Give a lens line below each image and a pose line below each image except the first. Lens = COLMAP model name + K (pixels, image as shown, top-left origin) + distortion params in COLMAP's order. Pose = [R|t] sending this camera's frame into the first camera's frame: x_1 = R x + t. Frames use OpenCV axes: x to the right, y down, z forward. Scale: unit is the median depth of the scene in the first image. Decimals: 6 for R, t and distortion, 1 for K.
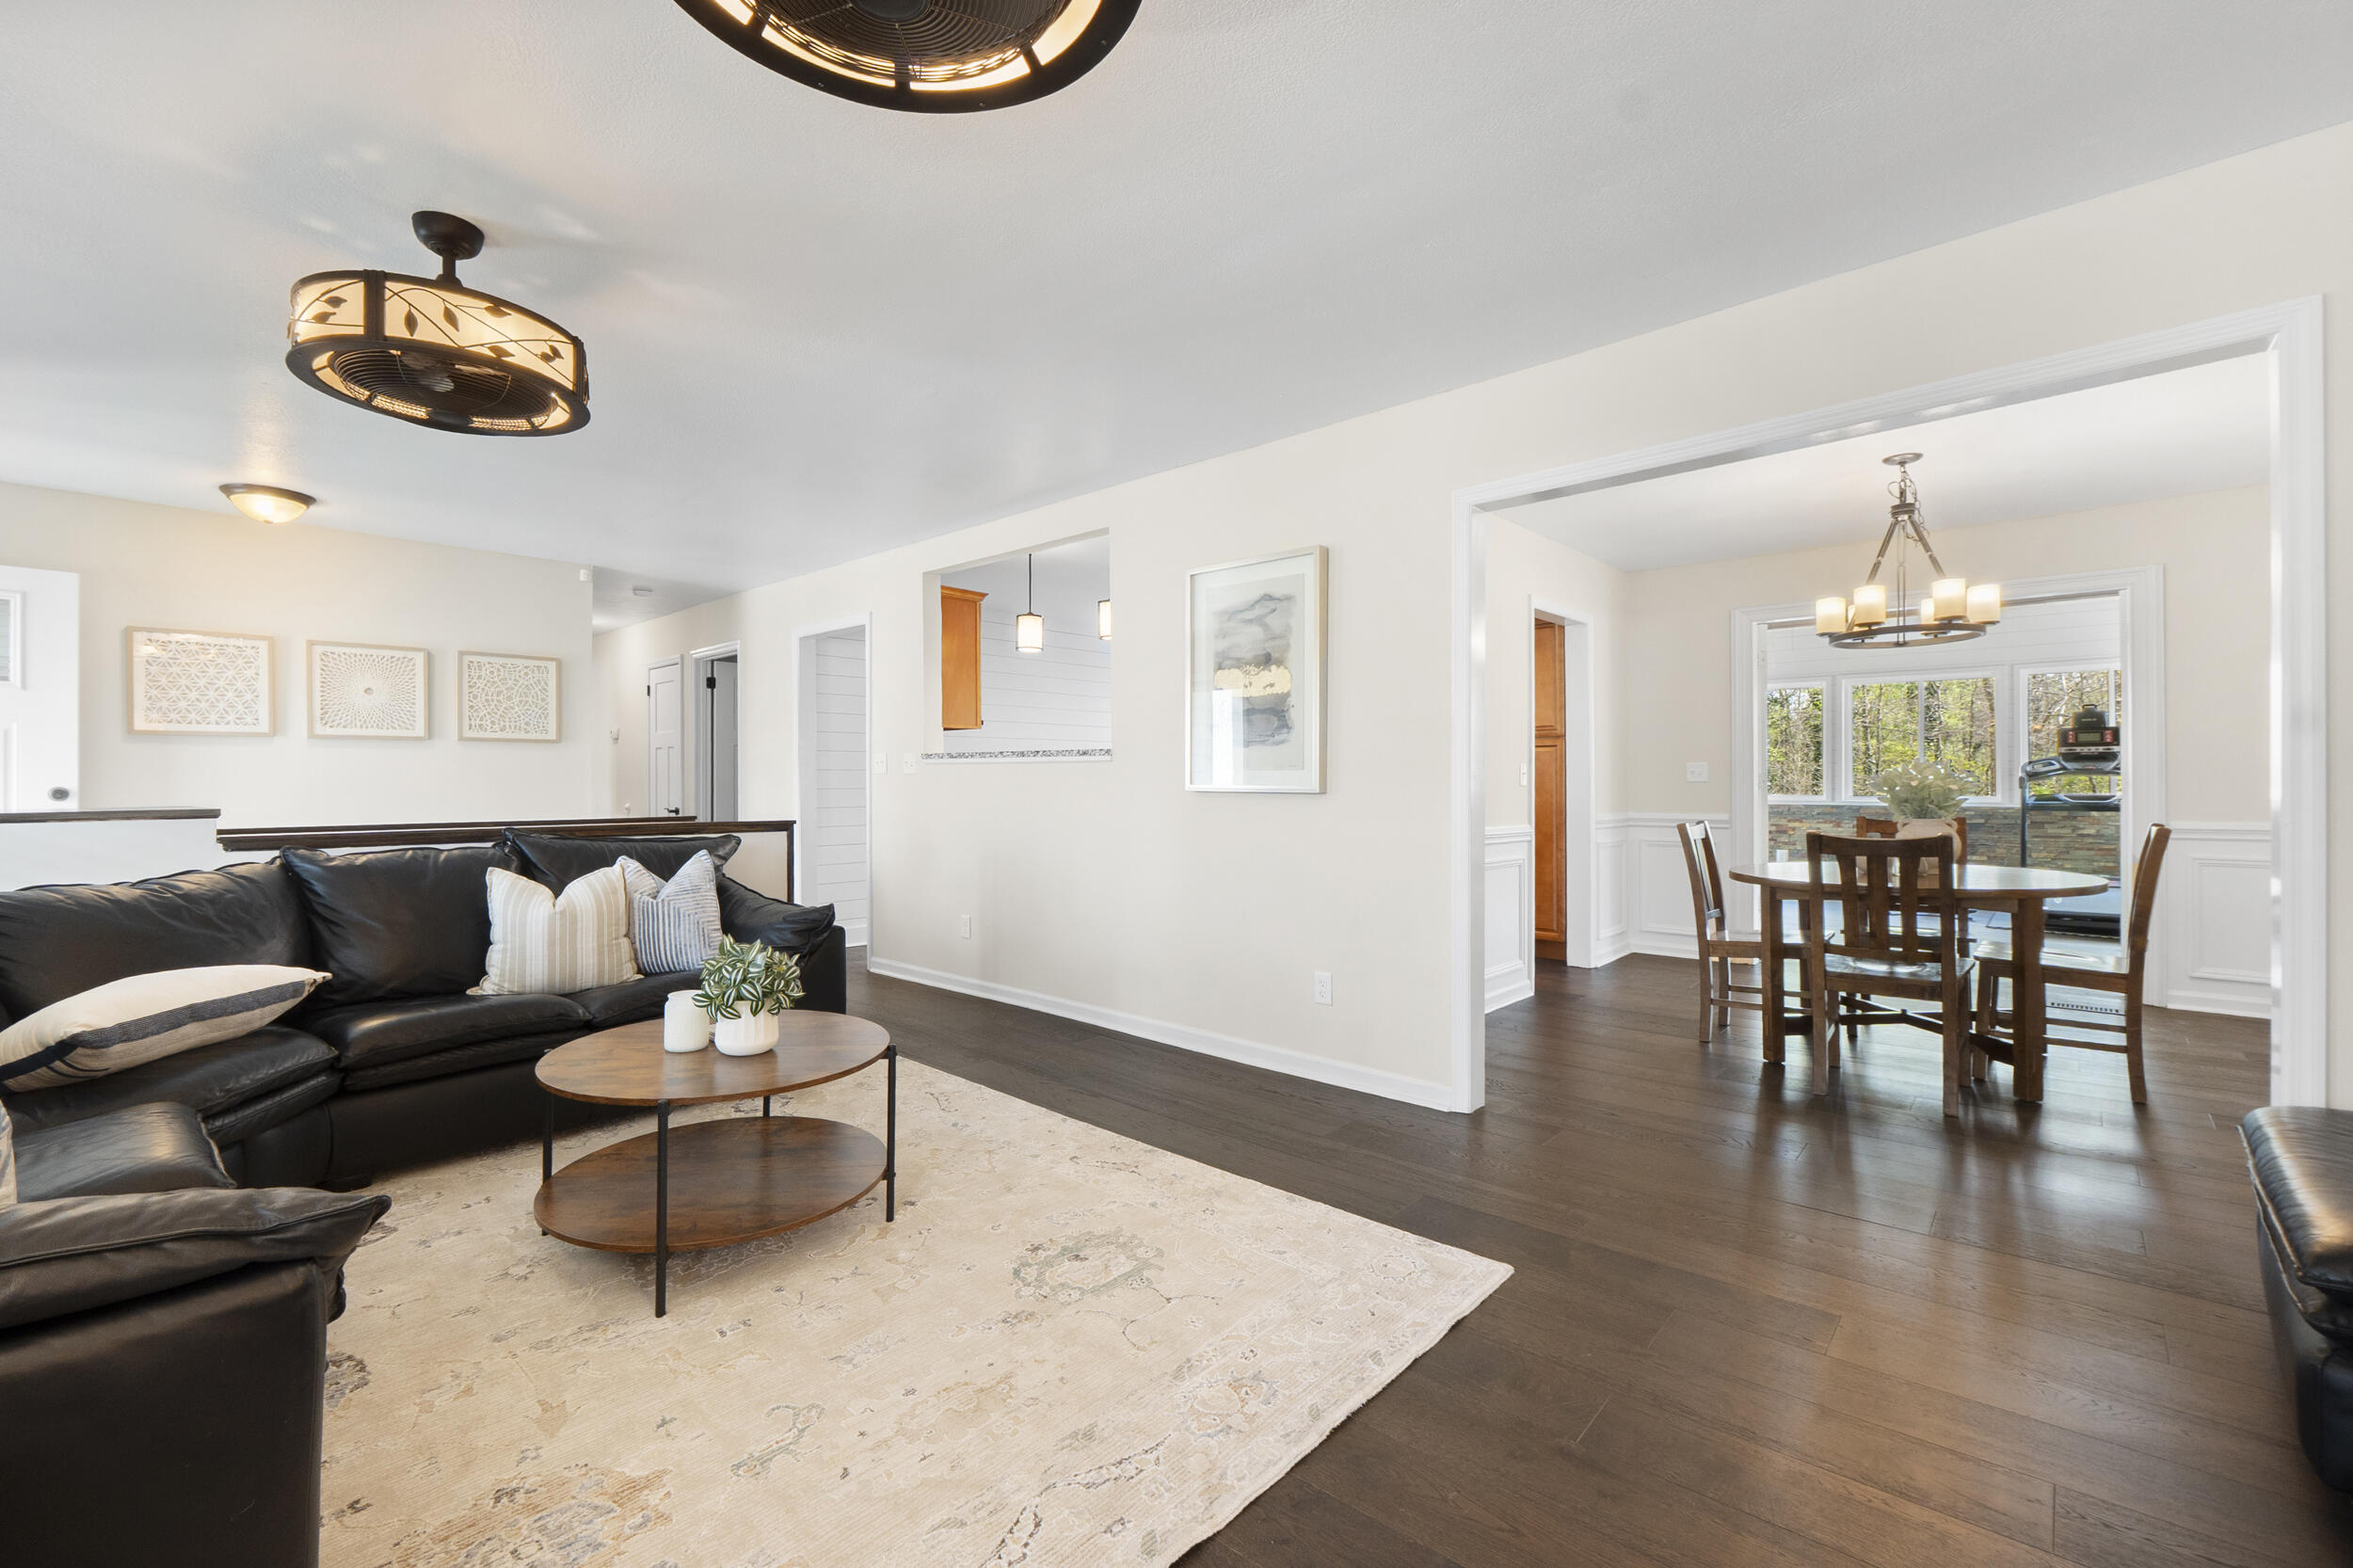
lens RADIAL K [[973.1, 0, 1183.9], [0, 973.1, 779.4], [0, 0, 1]] dist [-0.004223, -0.000122]
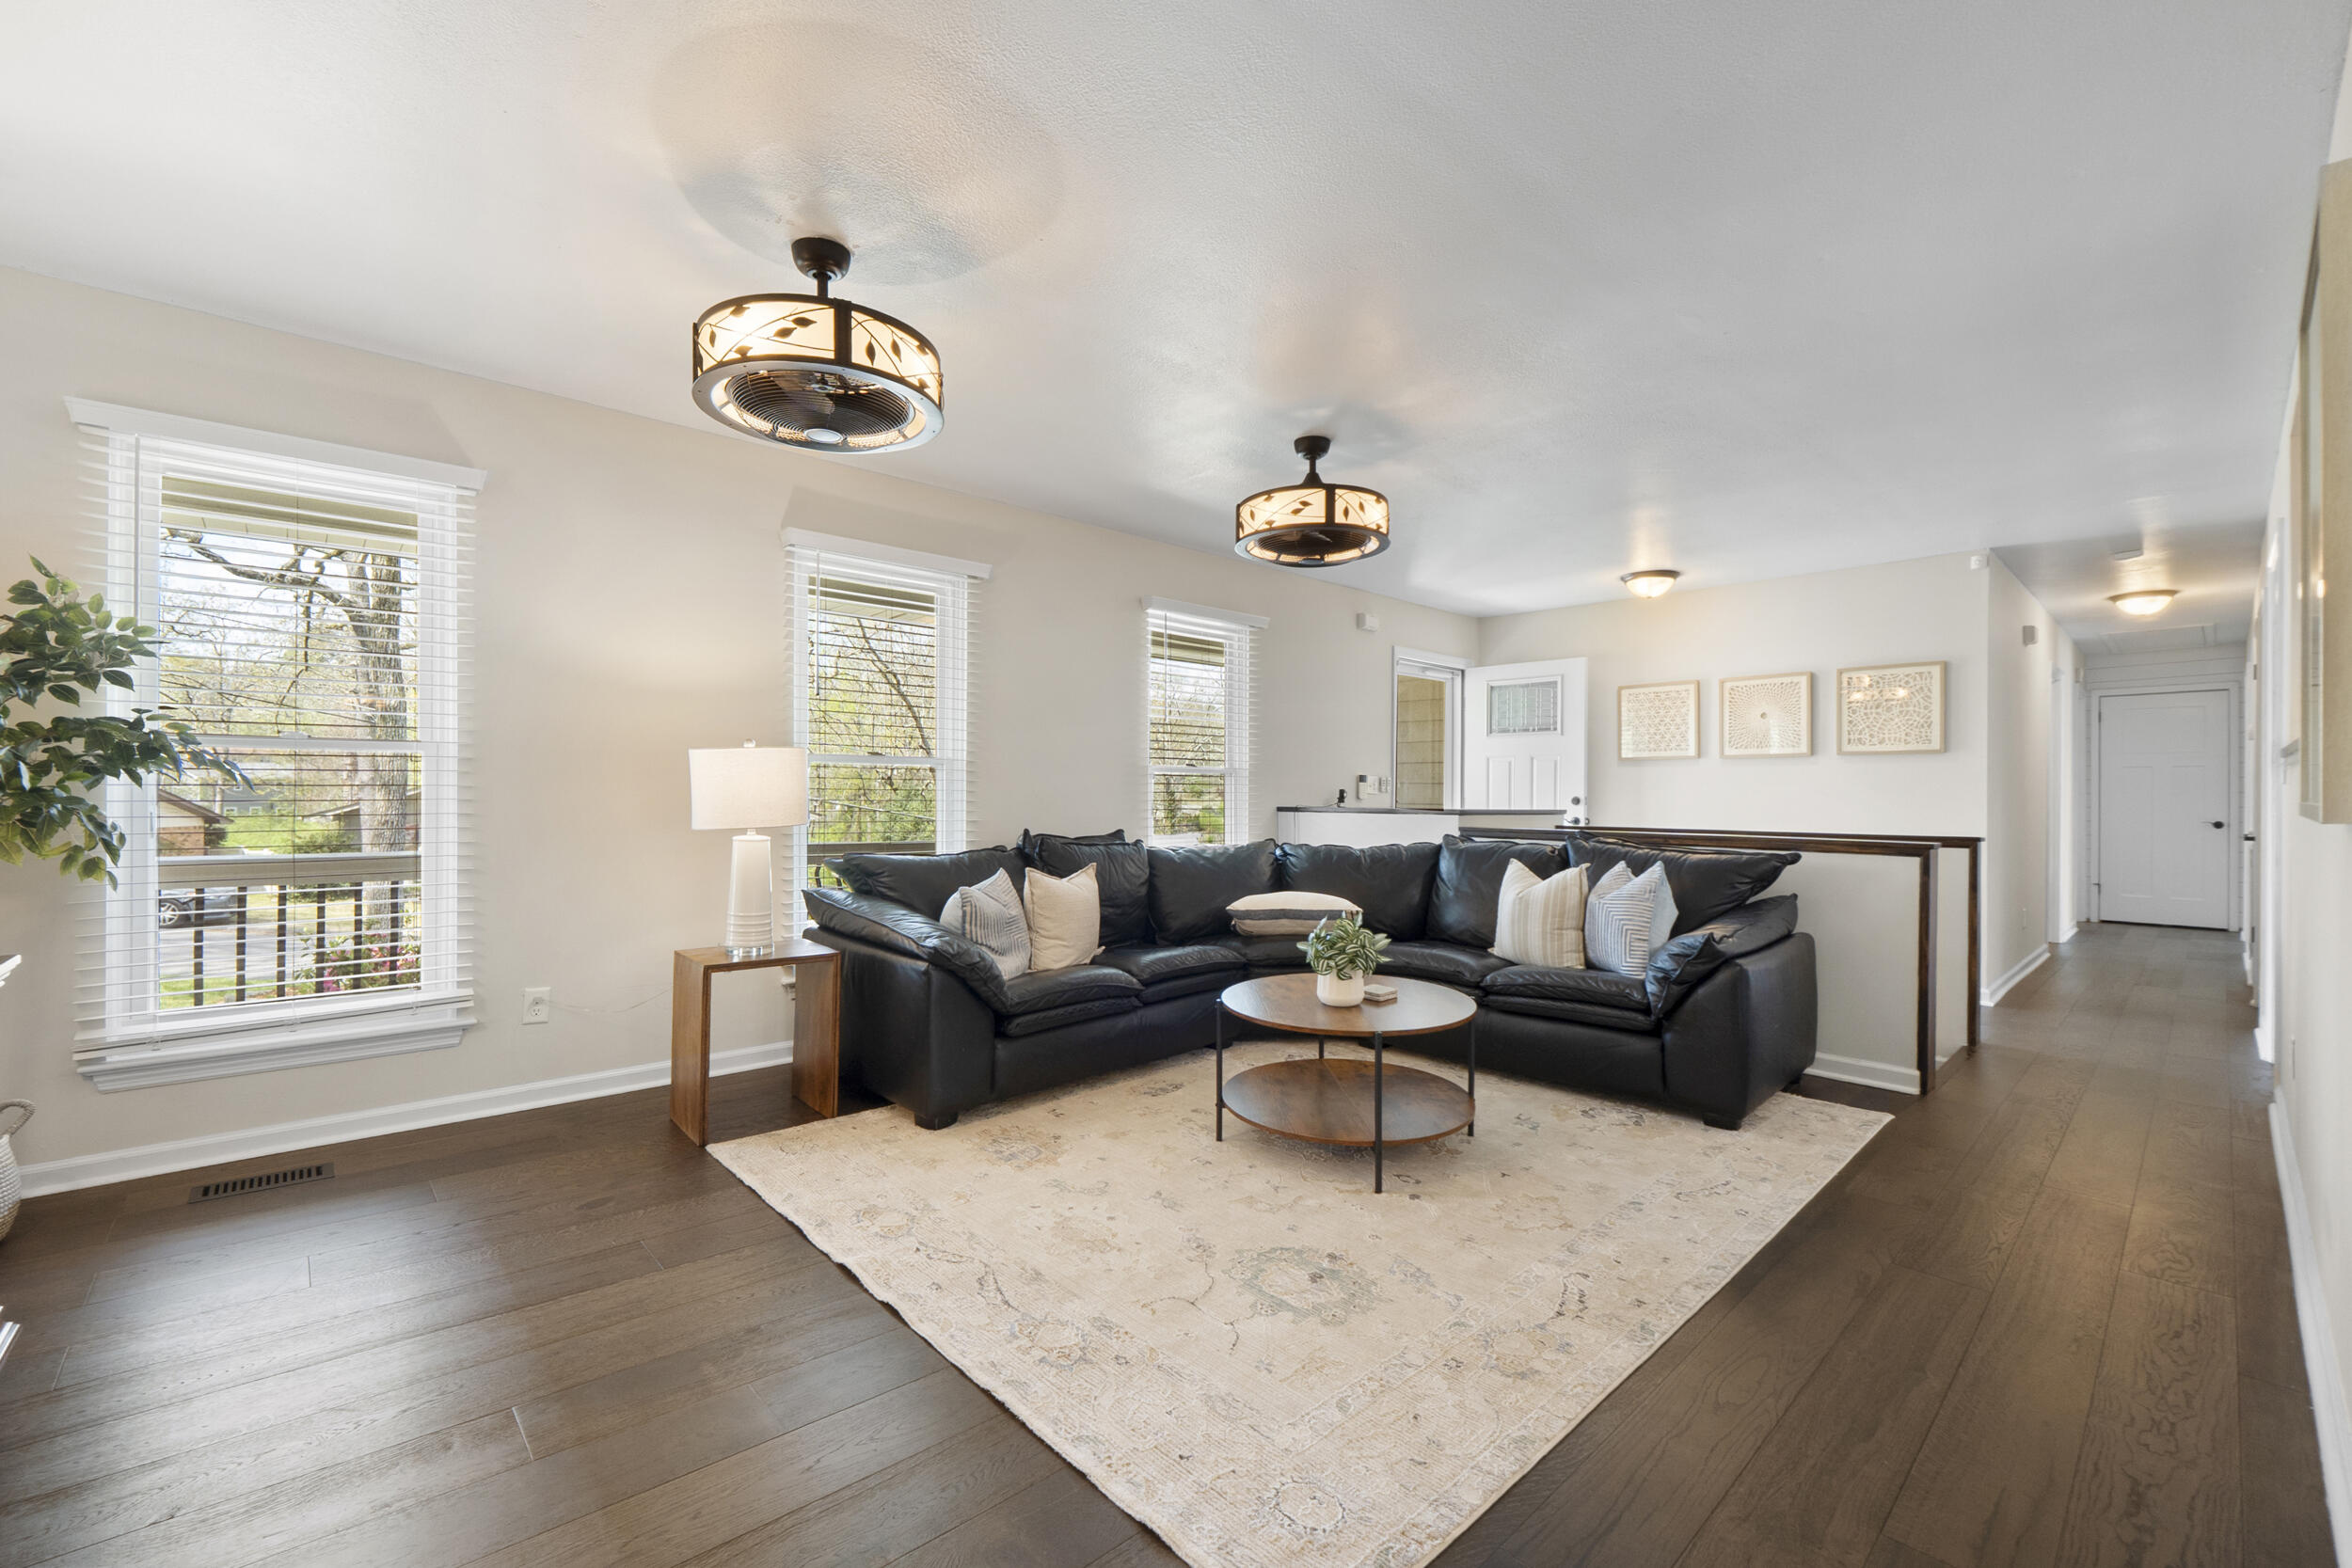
lens RADIAL K [[972.6, 0, 1176.8], [0, 972.6, 796.2], [0, 0, 1]] dist [-0.004223, -0.000122]
pose [[-0.084777, 0.004141, -0.996391, 0.720282], [-0.003255, 0.999985, 0.004433, 0.003652], [0.996395, 0.003619, -0.084762, 0.776063]]
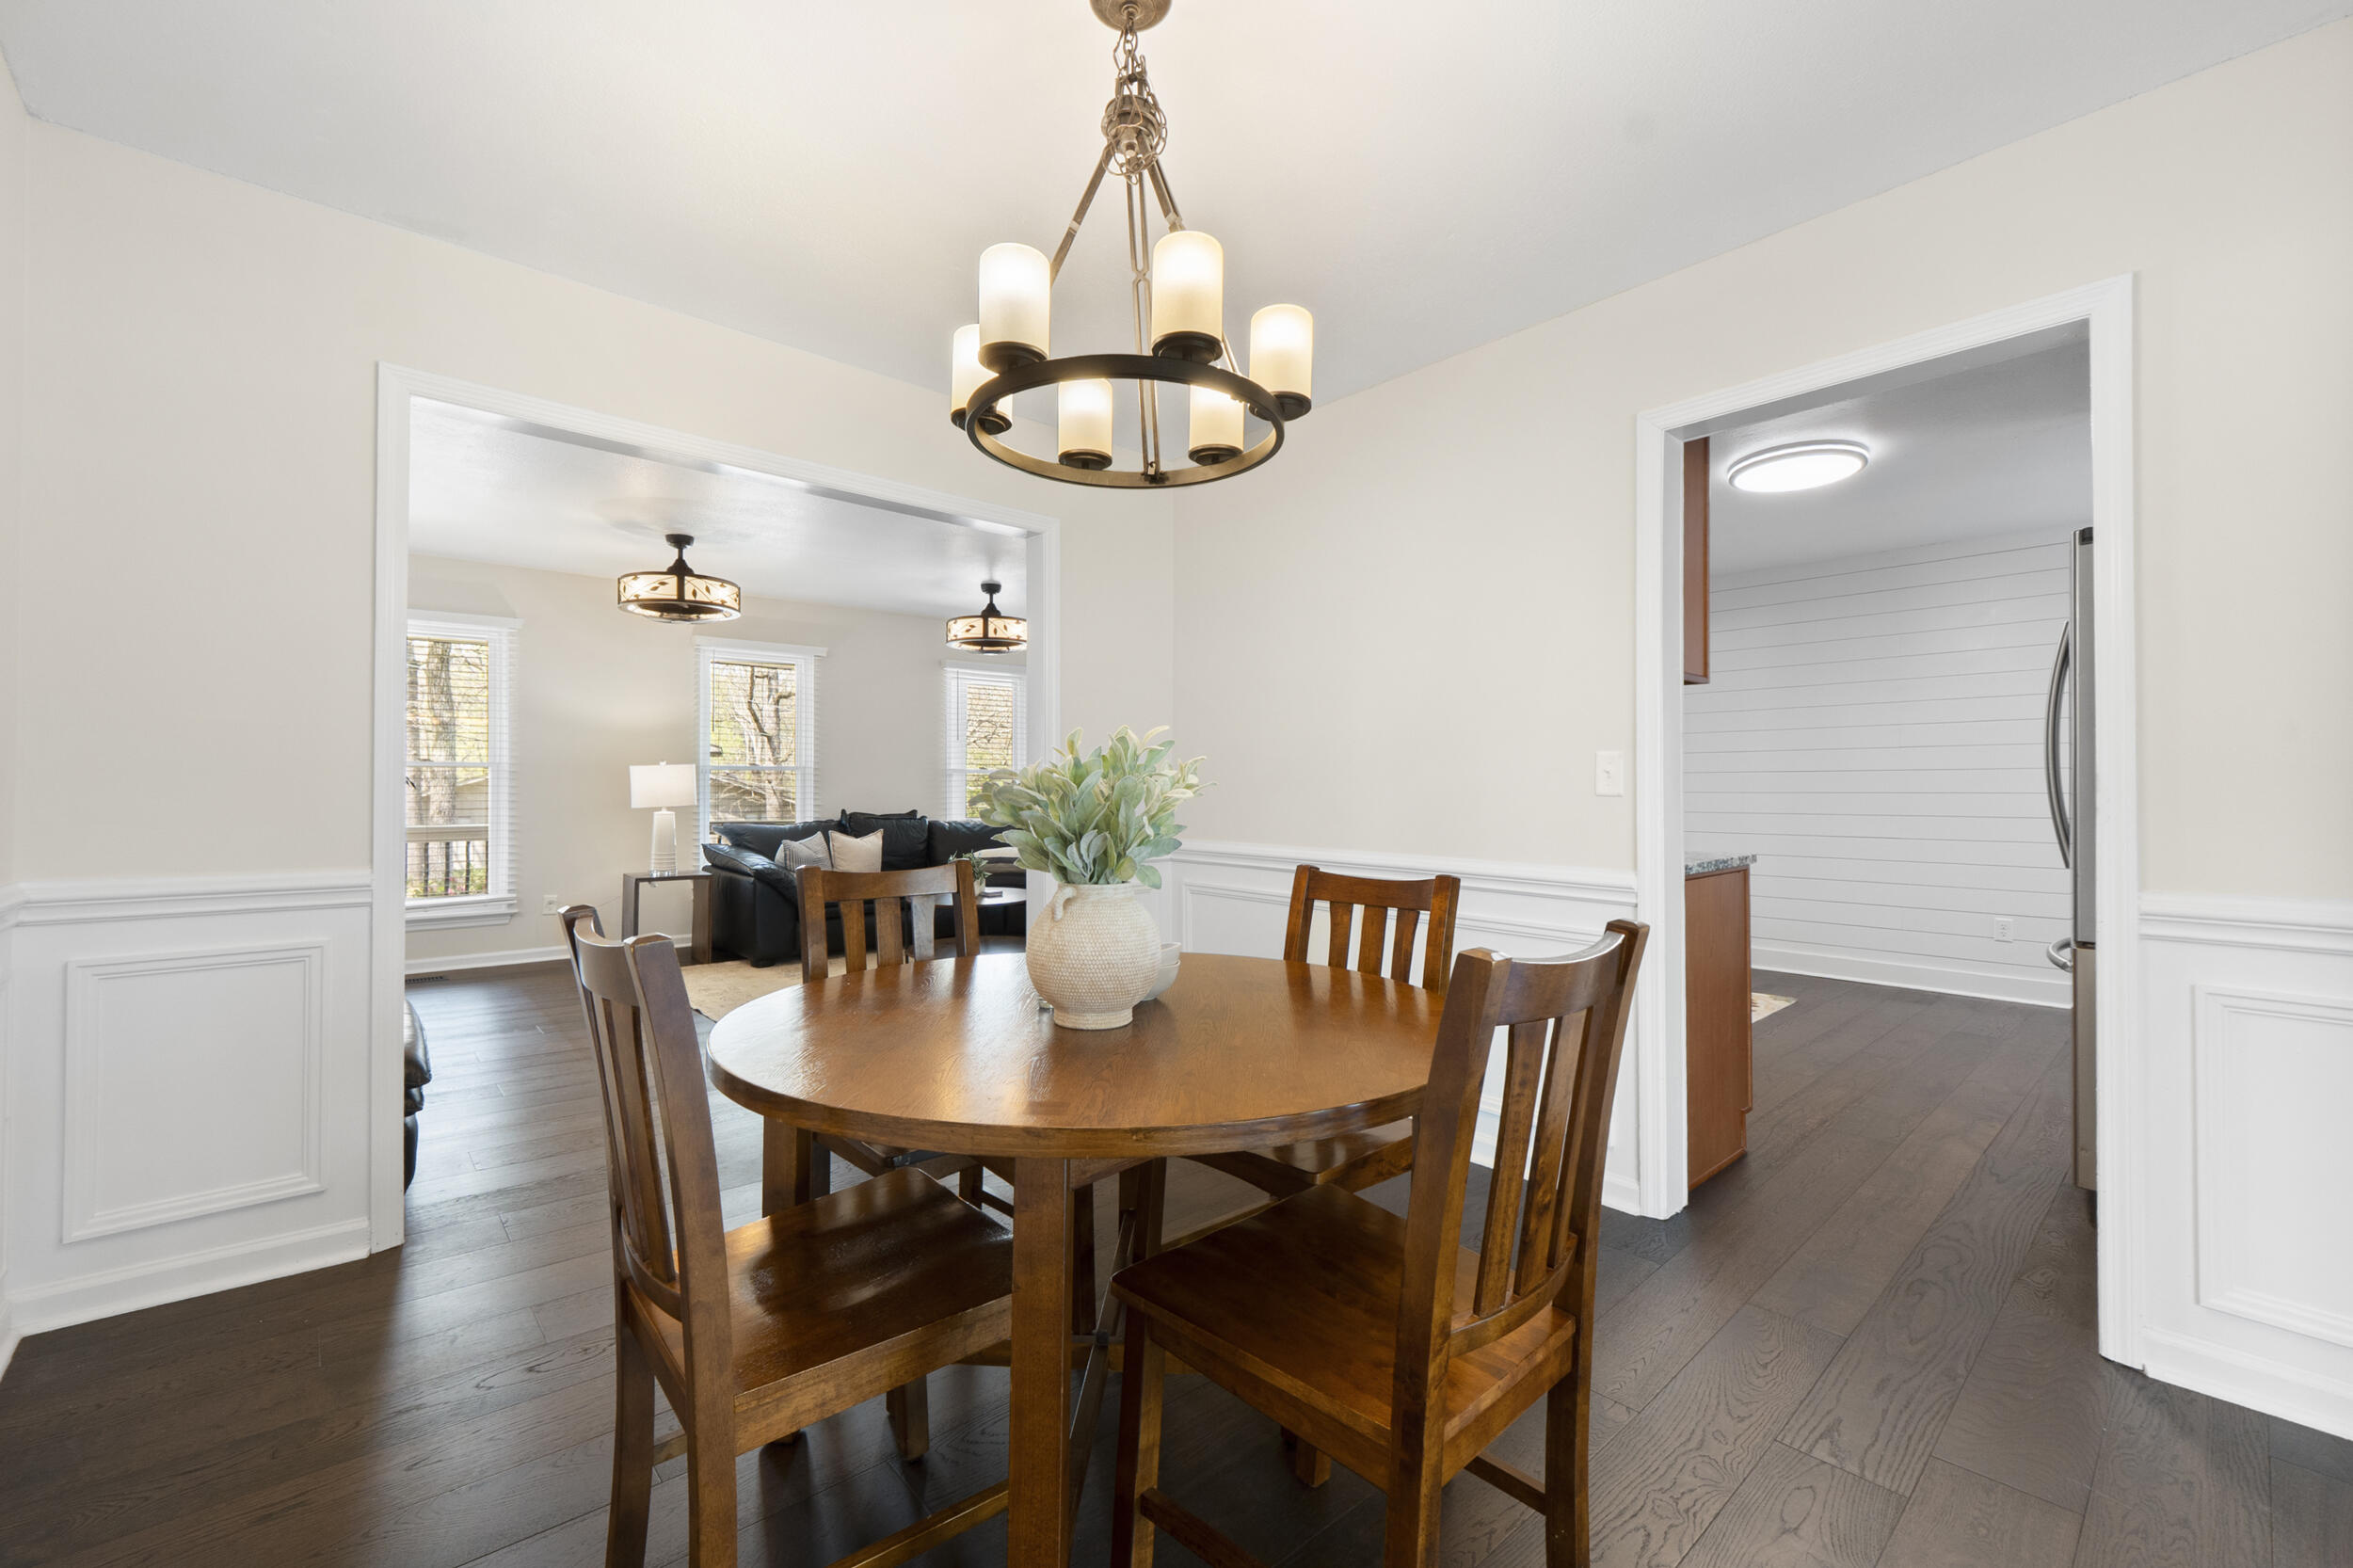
lens RADIAL K [[973.1, 0, 1182.2], [0, 973.1, 775.1], [0, 0, 1]] dist [-0.004223, -0.000122]
pose [[-0.098193, -0.009696, -0.995120, 1.573025], [0.003191, 0.999944, -0.010058, 0.002507], [0.995162, -0.004163, -0.098156, 1.471507]]
